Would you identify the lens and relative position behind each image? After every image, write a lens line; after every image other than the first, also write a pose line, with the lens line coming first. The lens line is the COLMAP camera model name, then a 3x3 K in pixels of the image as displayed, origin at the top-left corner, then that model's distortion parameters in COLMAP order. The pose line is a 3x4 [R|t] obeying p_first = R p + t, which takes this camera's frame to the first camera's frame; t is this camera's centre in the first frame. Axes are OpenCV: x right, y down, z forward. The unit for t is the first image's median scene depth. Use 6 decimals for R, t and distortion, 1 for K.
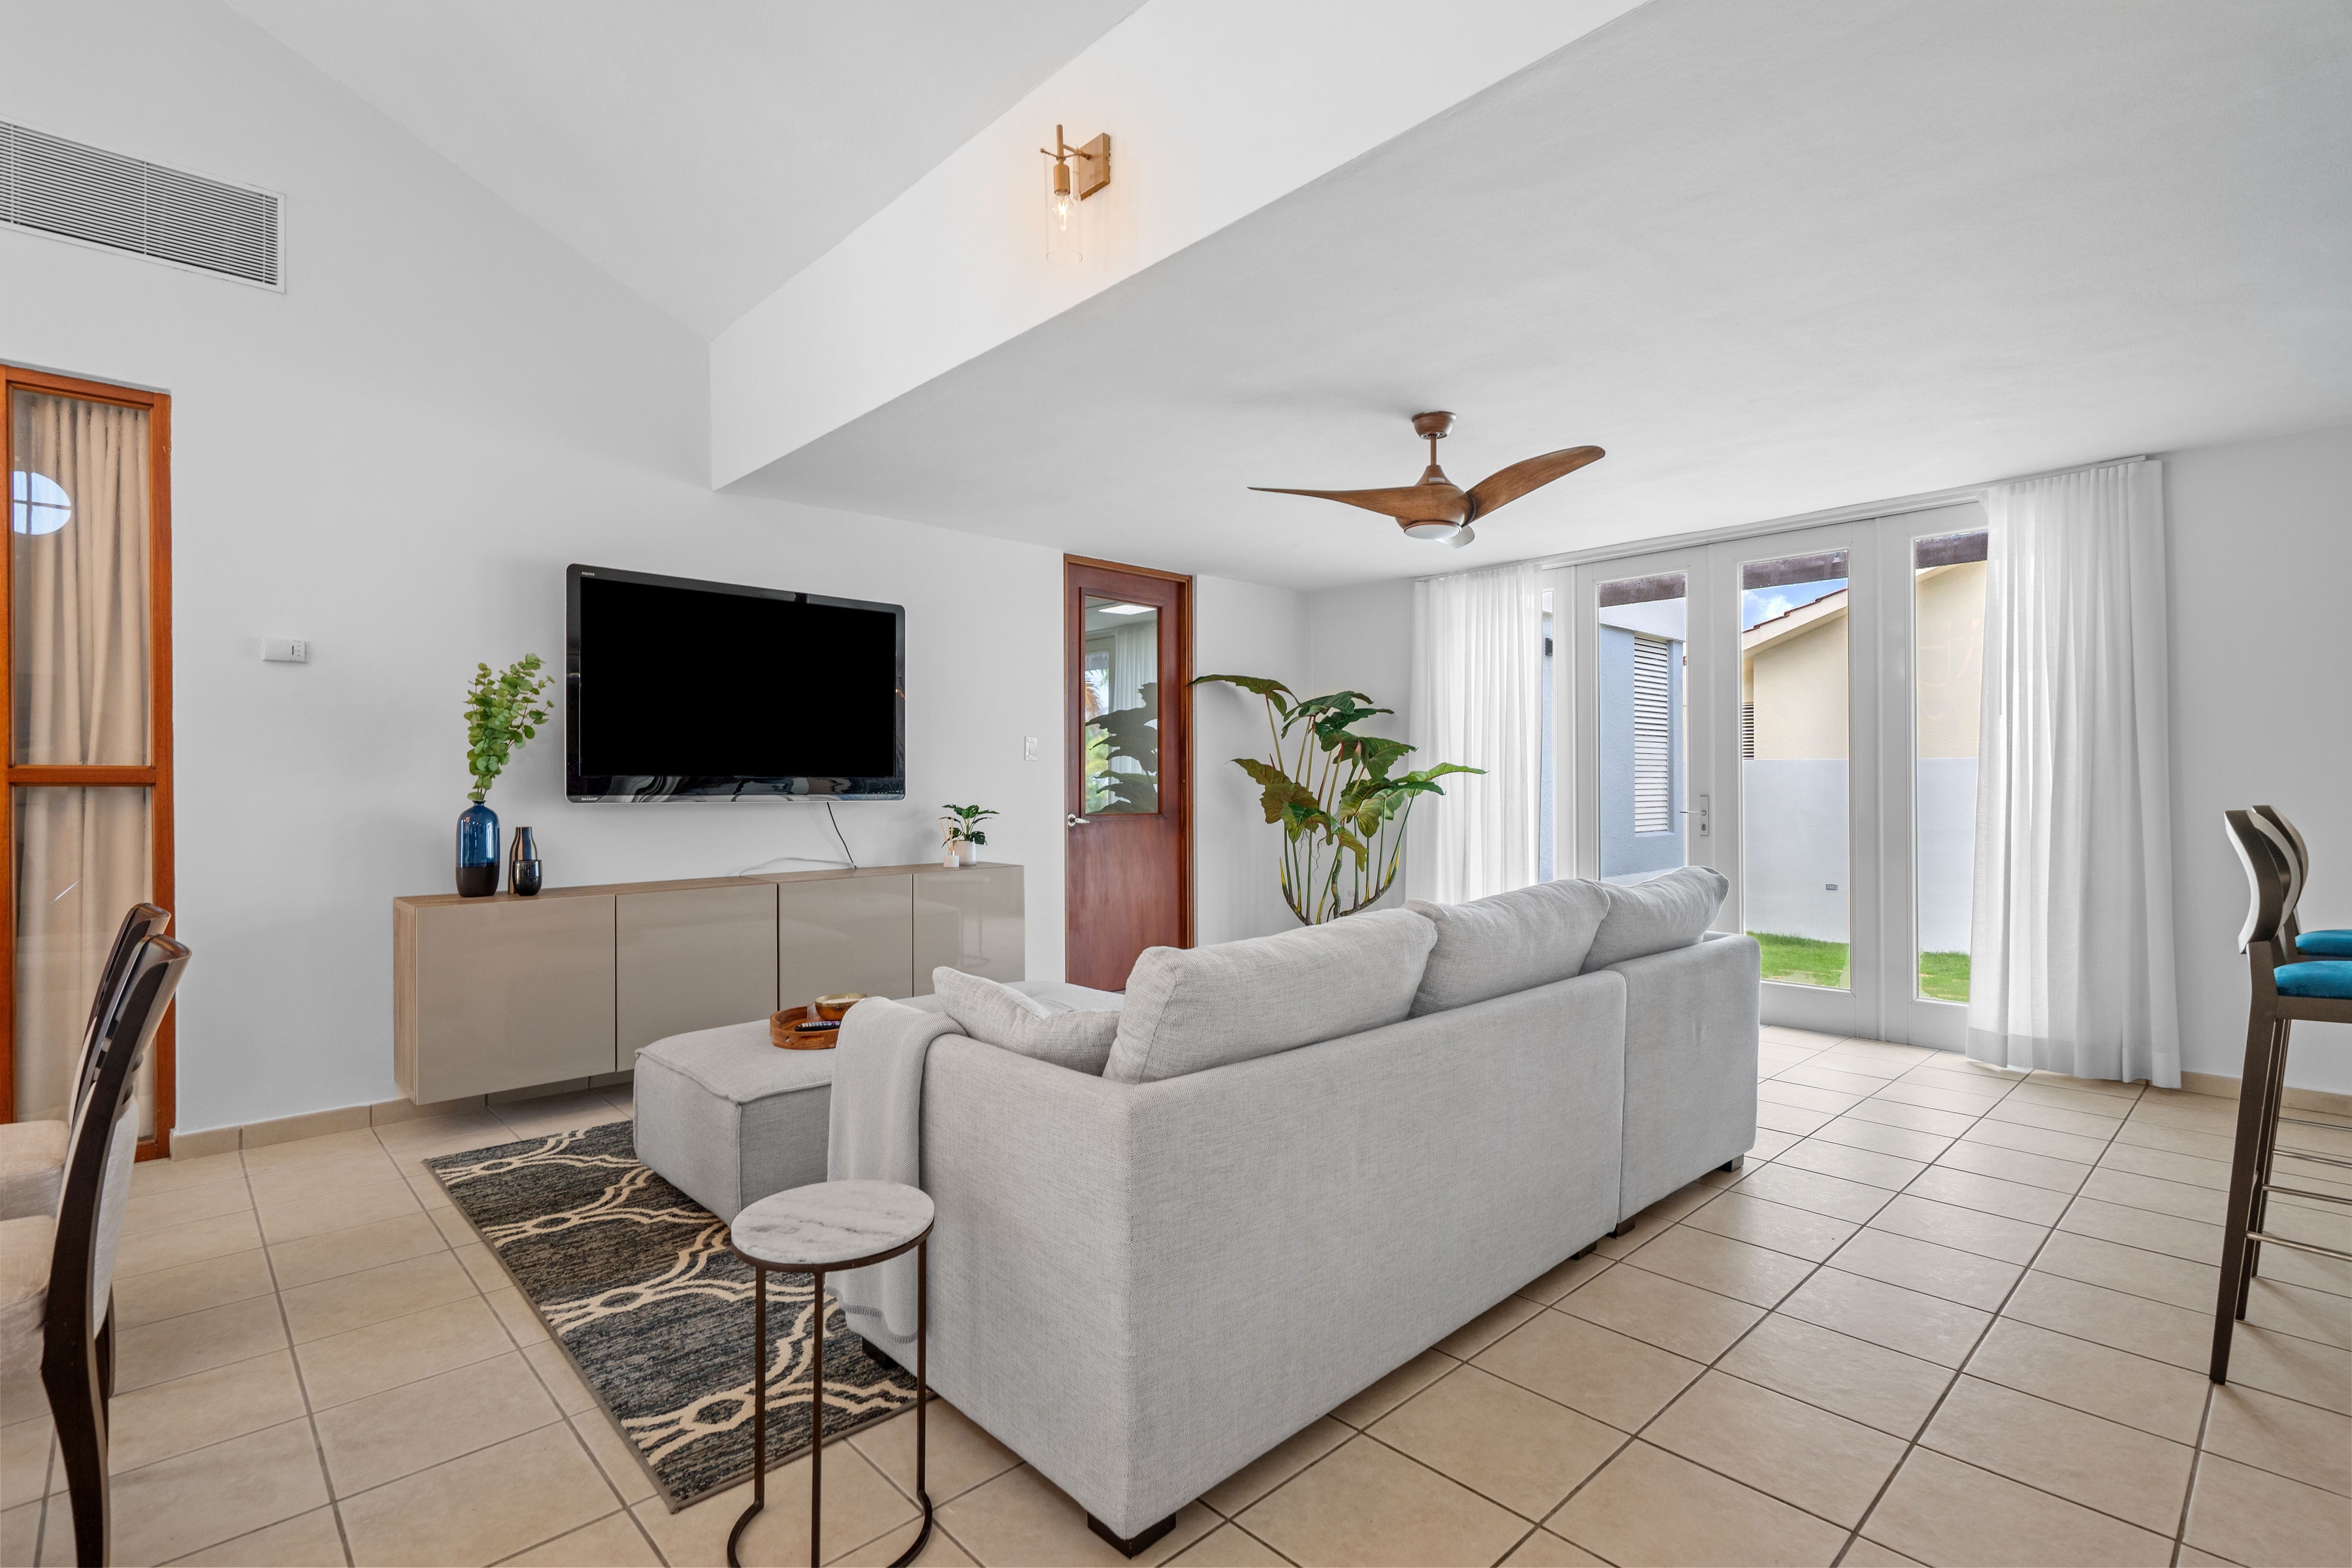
lens RADIAL K [[1096.8, 0, 1172.3], [0, 1096.8, 778.9], [0, 0, 1]] dist [-0.007286, 0.000431]
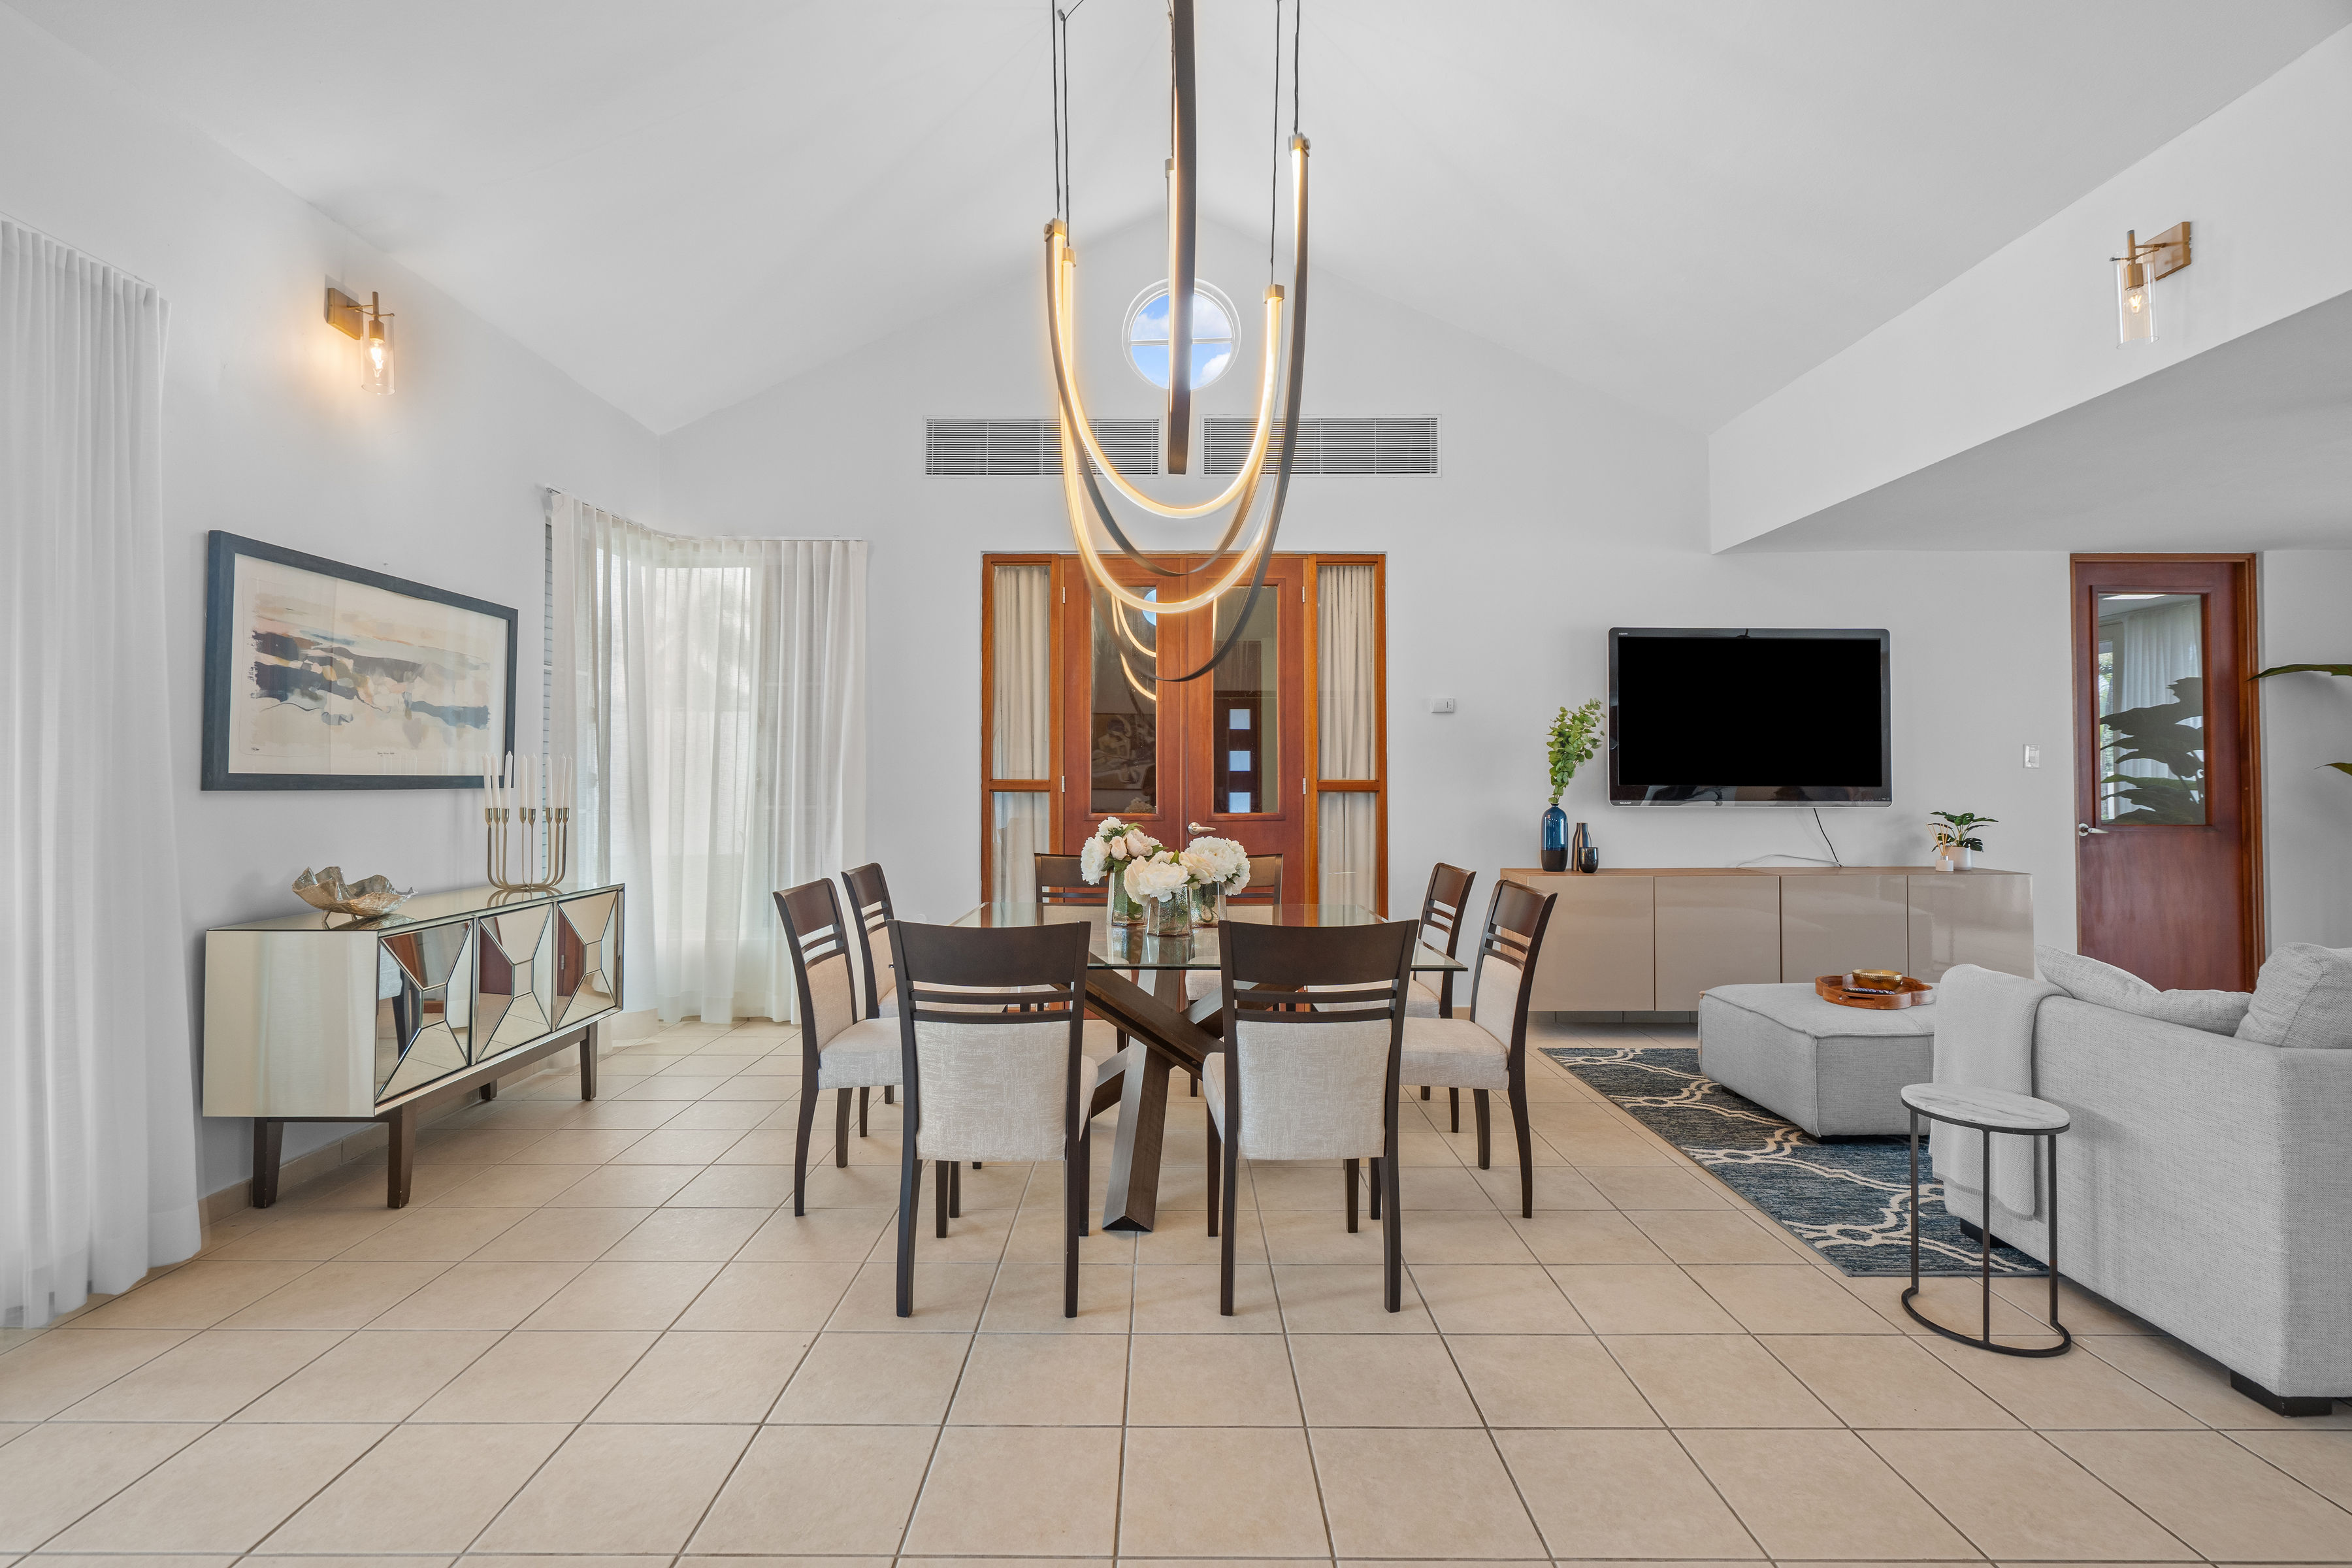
lens RADIAL K [[1058.9, 0, 1167.5], [0, 1058.9, 759.9], [0, 0, 1]] dist [-0.001648, -0.000042]
pose [[0.724192, -0.011783, -0.689498, -0.052458], [0.001556, 0.999879, -0.015453, -0.016281], [0.689597, 0.010118, 0.724123, -0.343146]]
